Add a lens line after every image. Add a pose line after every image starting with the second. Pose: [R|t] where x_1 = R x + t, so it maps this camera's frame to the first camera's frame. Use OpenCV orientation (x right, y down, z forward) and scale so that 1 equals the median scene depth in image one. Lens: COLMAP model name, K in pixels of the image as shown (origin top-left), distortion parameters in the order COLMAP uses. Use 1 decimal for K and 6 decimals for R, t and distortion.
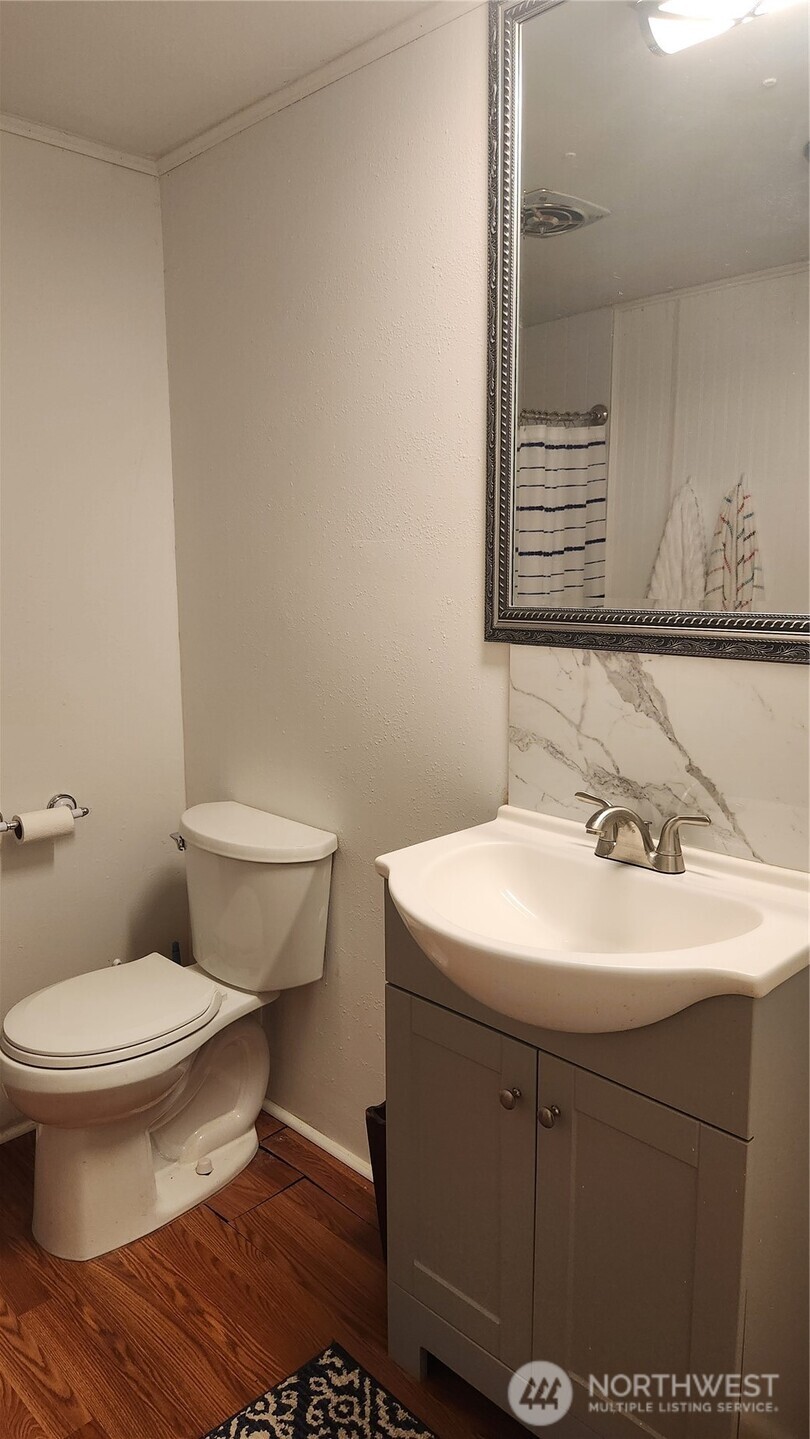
lens RADIAL K [[959.8, 0, 404.7], [0, 959.8, 722.0], [0, 0, 1]] dist [0.074048, -0.062175]
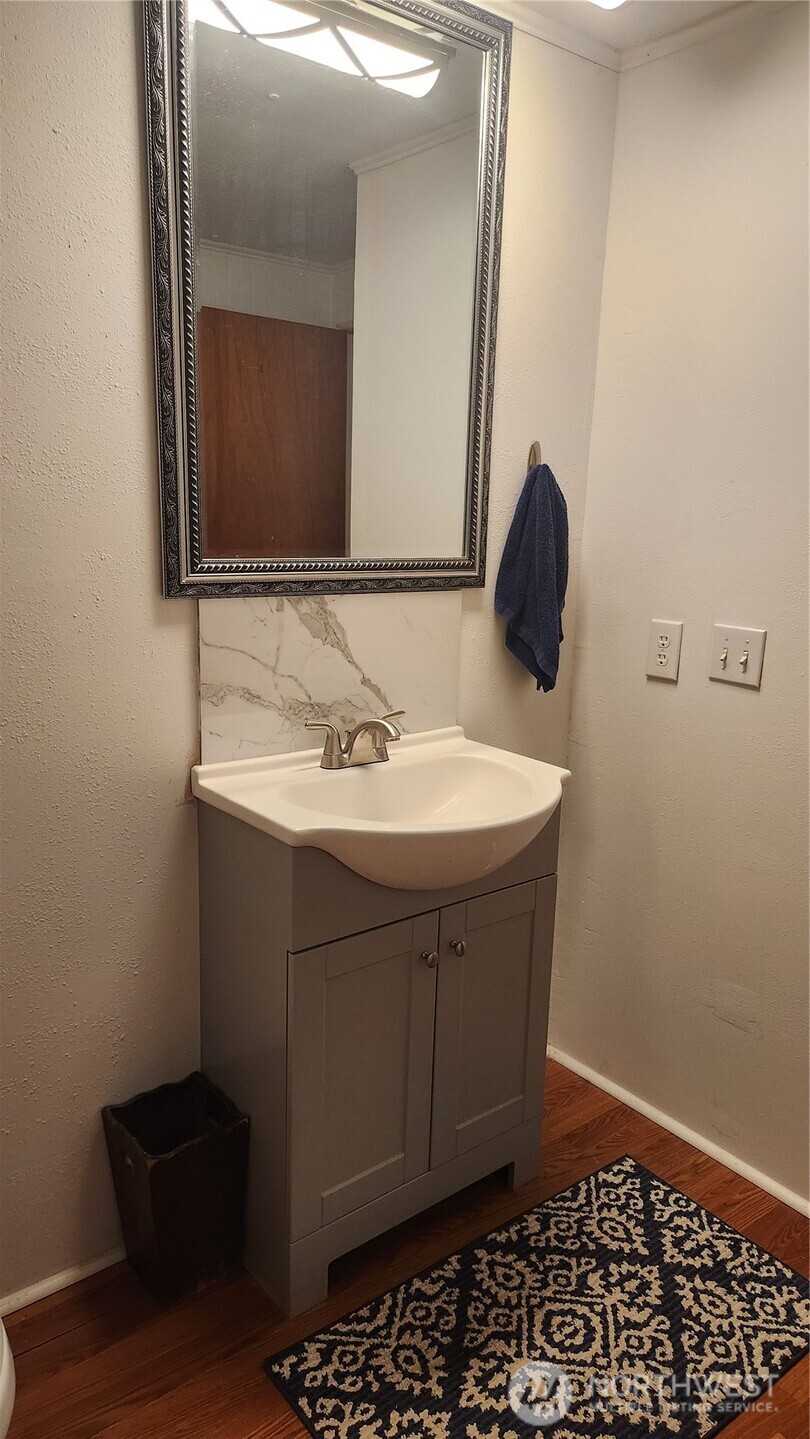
lens RADIAL K [[959.8, 0, 404.7], [0, 959.8, 722.0], [0, 0, 1]] dist [0.074048, -0.062175]
pose [[0.114019, -0.210107, 0.971007, -0.882454], [0.128119, 0.972329, 0.195349, -0.131246], [-0.985183, 0.102131, 0.137783, 0.715246]]
